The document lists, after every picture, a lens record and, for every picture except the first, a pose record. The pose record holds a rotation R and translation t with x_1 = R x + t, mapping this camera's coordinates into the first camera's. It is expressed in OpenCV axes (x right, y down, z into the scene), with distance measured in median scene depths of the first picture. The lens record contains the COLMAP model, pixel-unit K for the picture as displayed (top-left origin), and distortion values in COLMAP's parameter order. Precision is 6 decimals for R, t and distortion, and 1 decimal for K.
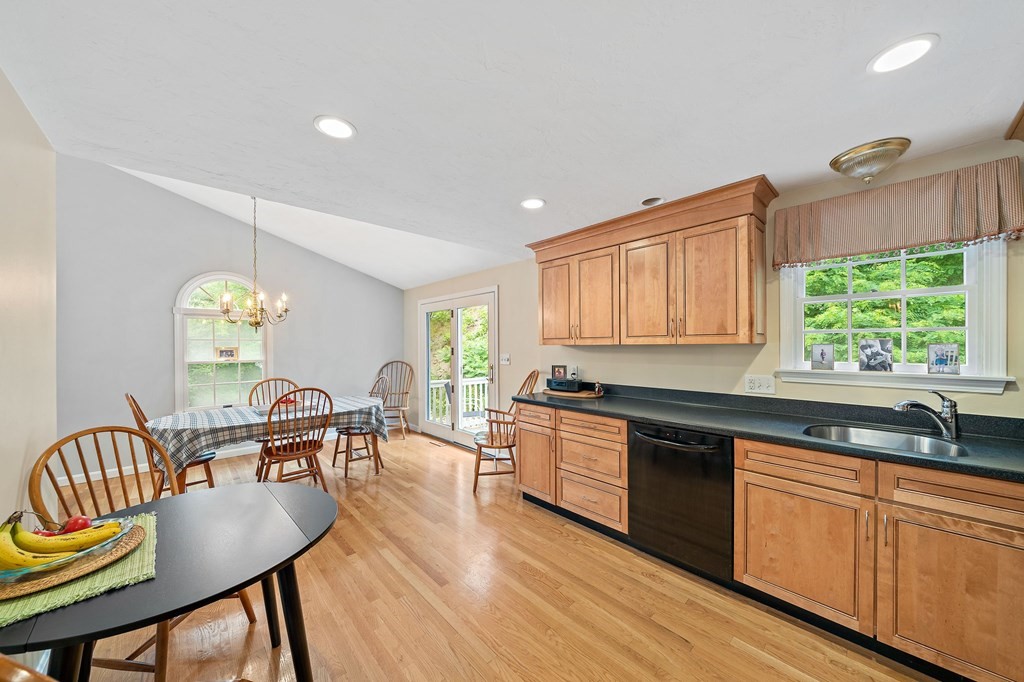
lens RADIAL K [[357.3, 0, 510.4], [0, 357.3, 346.3], [0, 0, 1]] dist [-0.006179, 0.000092]
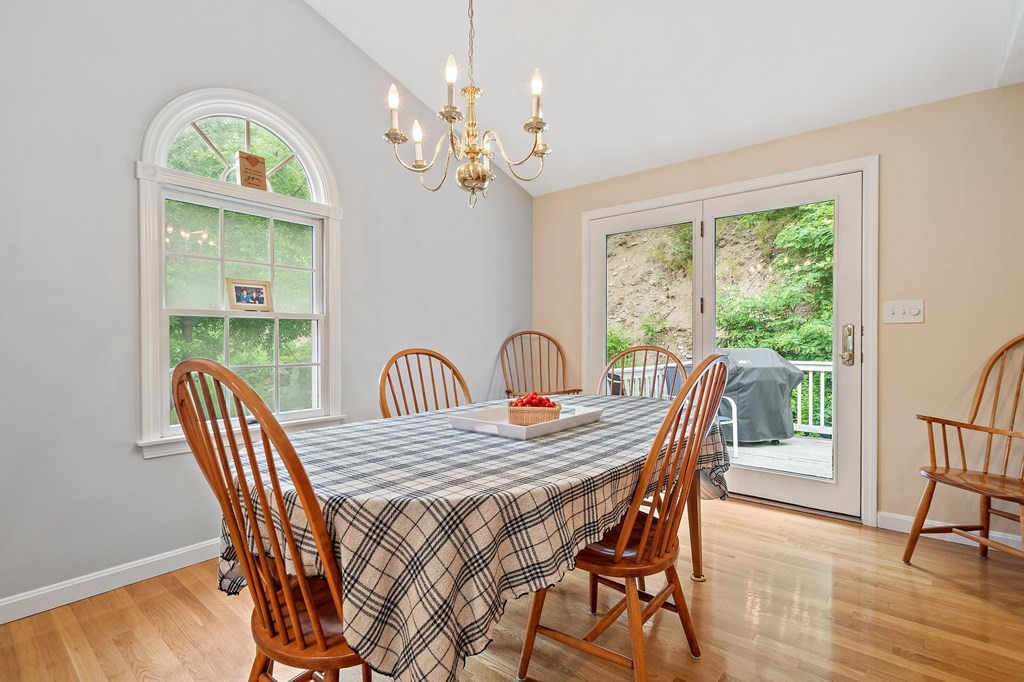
lens RADIAL K [[488.1, 0, 514.4], [0, 488.1, 349.8], [0, 0, 1]] dist [0.002309, 0.000000]
pose [[0.992693, 0.003962, 0.120601, -1.005384], [-0.006582, 0.999751, 0.021339, 0.127018], [-0.120486, -0.021977, 0.992472, 0.703899]]
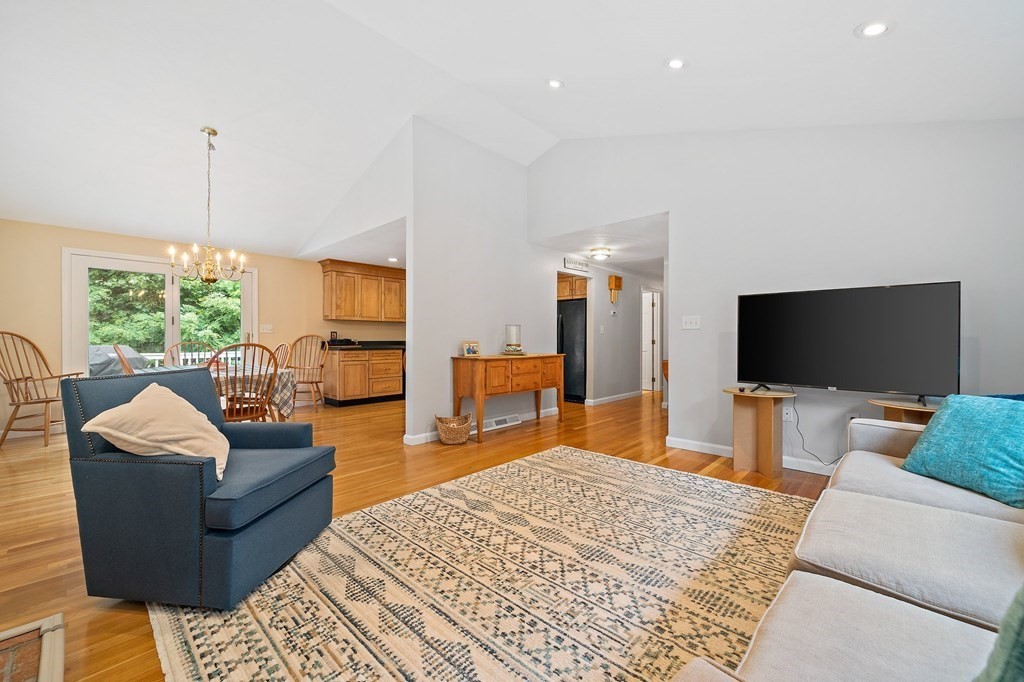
lens RADIAL K [[411.2, 0, 507.7], [0, 411.2, 344.0], [0, 0, 1]] dist [0.000893, 0.000051]
pose [[-0.045977, -0.002799, 0.998939, -2.568964], [0.000541, 0.999996, 0.002827, 0.145203], [-0.998942, 0.000671, -0.045976, 0.343193]]
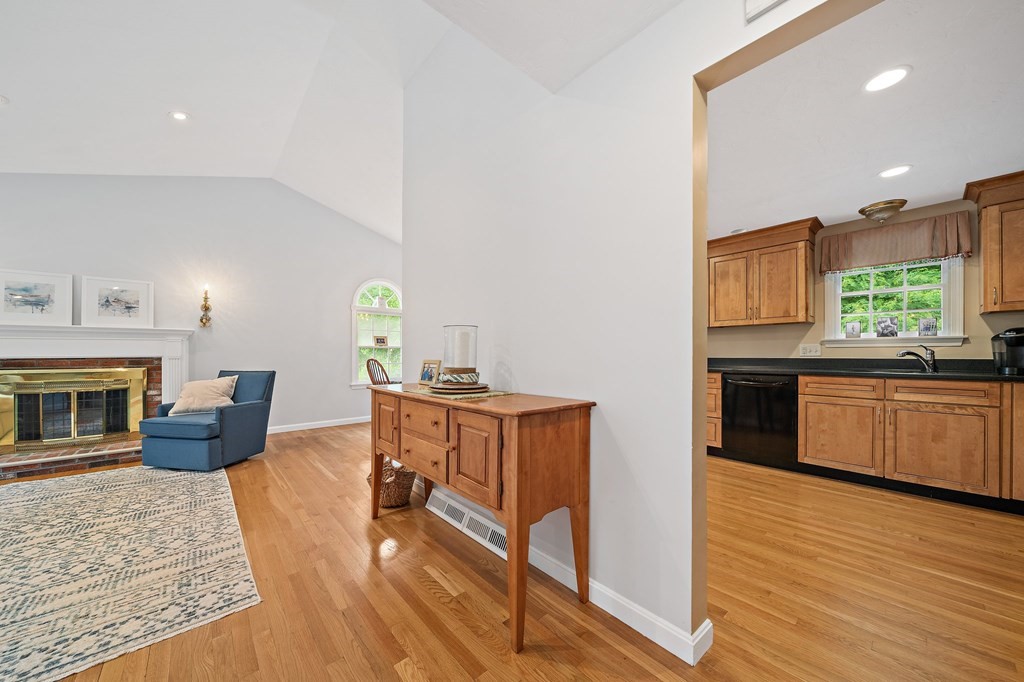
lens RADIAL K [[357.3, 0, 509.7], [0, 357.3, 353.9], [0, 0, 1]] dist [-0.006179, 0.000092]
pose [[0.999135, 0.005507, -0.041228, -0.492267], [-0.005590, 0.999983, -0.001877, 0.124430], [0.041217, 0.002106, 0.999148, -0.541523]]
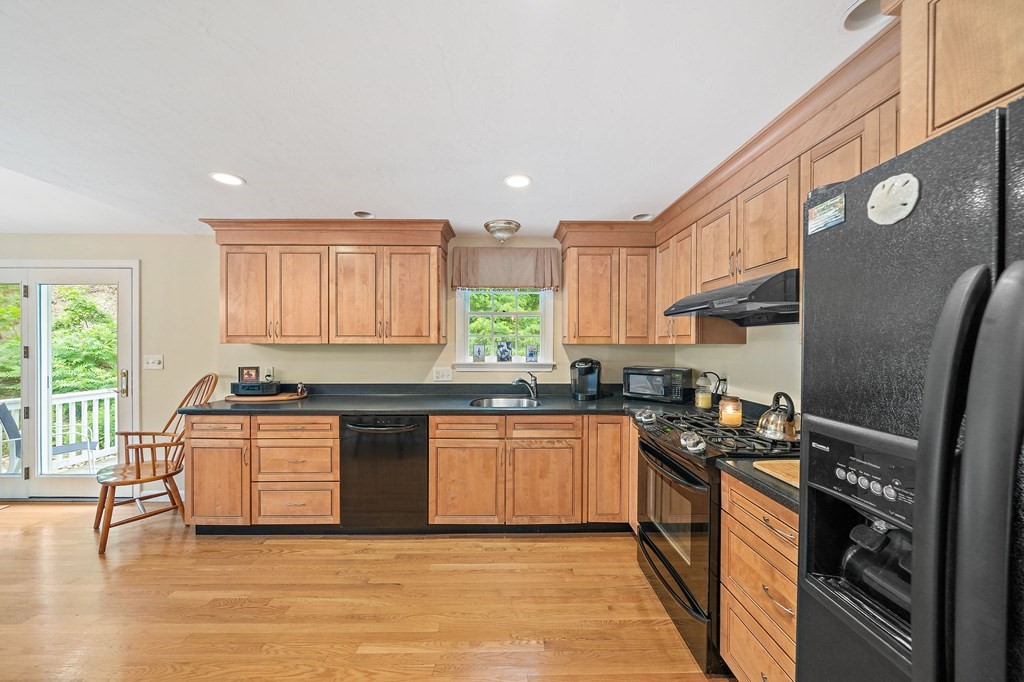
lens RADIAL K [[357.3, 0, 515.0], [0, 357.3, 344.5], [0, 0, 1]] dist [-0.006179, 0.000092]
pose [[0.666928, 0.006799, 0.745091, -0.106236], [-0.004147, 0.999977, -0.005413, 0.001378], [-0.745111, 0.000520, 0.666940, -0.083495]]
